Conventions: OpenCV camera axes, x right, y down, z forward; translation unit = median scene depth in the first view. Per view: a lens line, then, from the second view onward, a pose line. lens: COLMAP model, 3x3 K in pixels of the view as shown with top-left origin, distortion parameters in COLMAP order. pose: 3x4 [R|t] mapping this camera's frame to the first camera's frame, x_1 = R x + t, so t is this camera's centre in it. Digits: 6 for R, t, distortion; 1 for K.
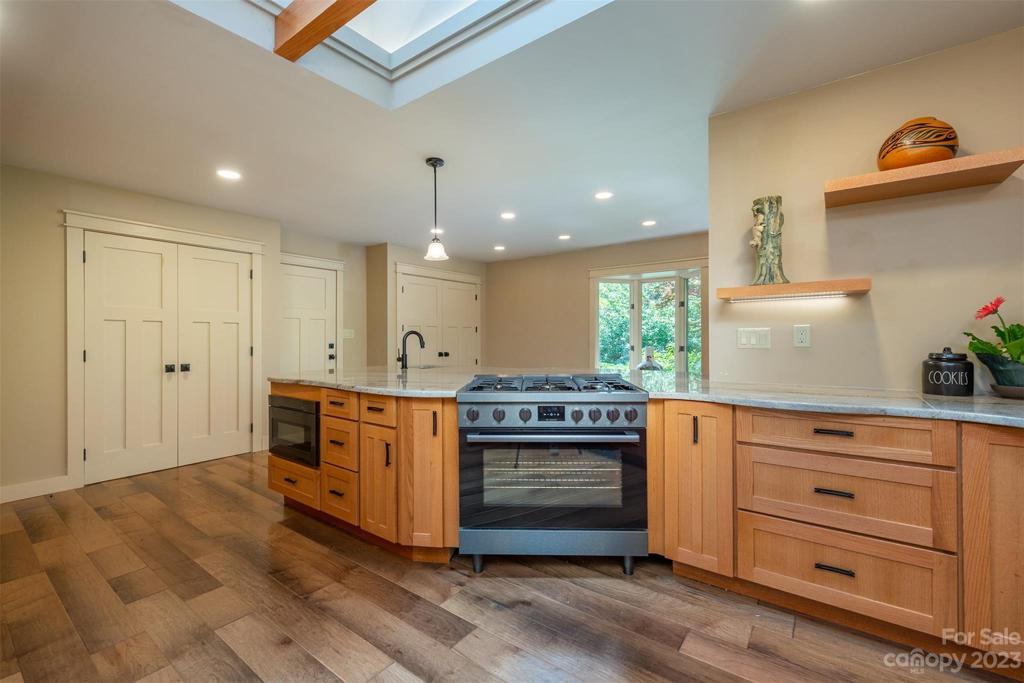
lens RADIAL K [[443.2, 0, 512.3], [0, 443.2, 339.4], [0, 0, 1]] dist [0.001450, -0.000381]
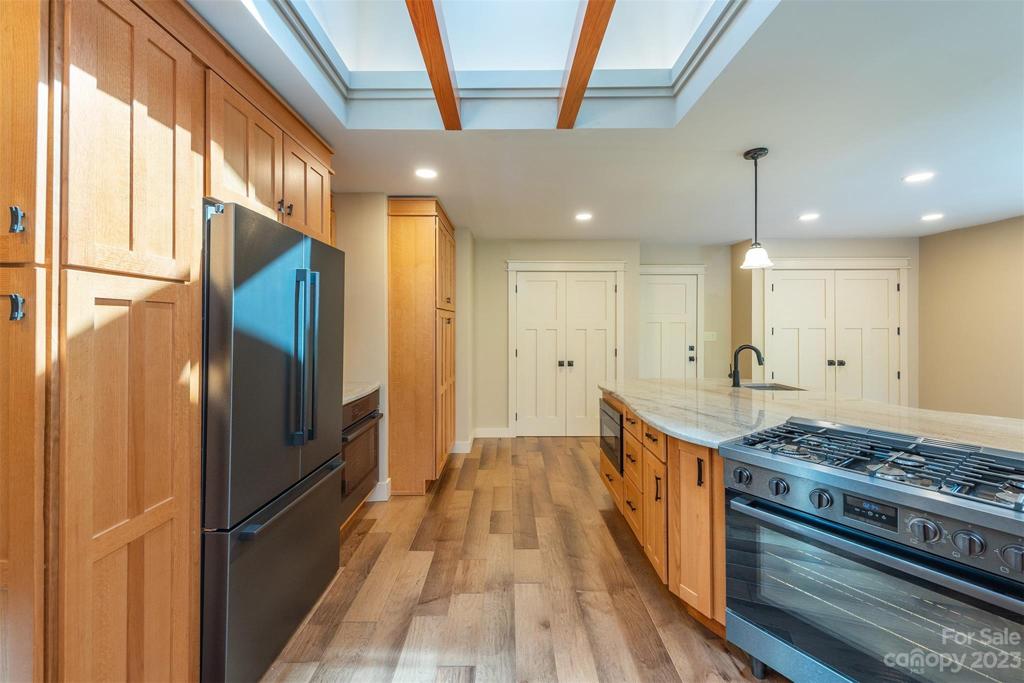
lens RADIAL K [[407.1, 0, 506.1], [0, 407.1, 322.8], [0, 0, 1]] dist [0.002727, -0.000389]
pose [[0.585645, 0.000882, -0.810567, 0.231722], [0.000675, 0.999999, 0.001576, -0.098579], [0.810568, -0.001471, 0.585643, 0.197139]]
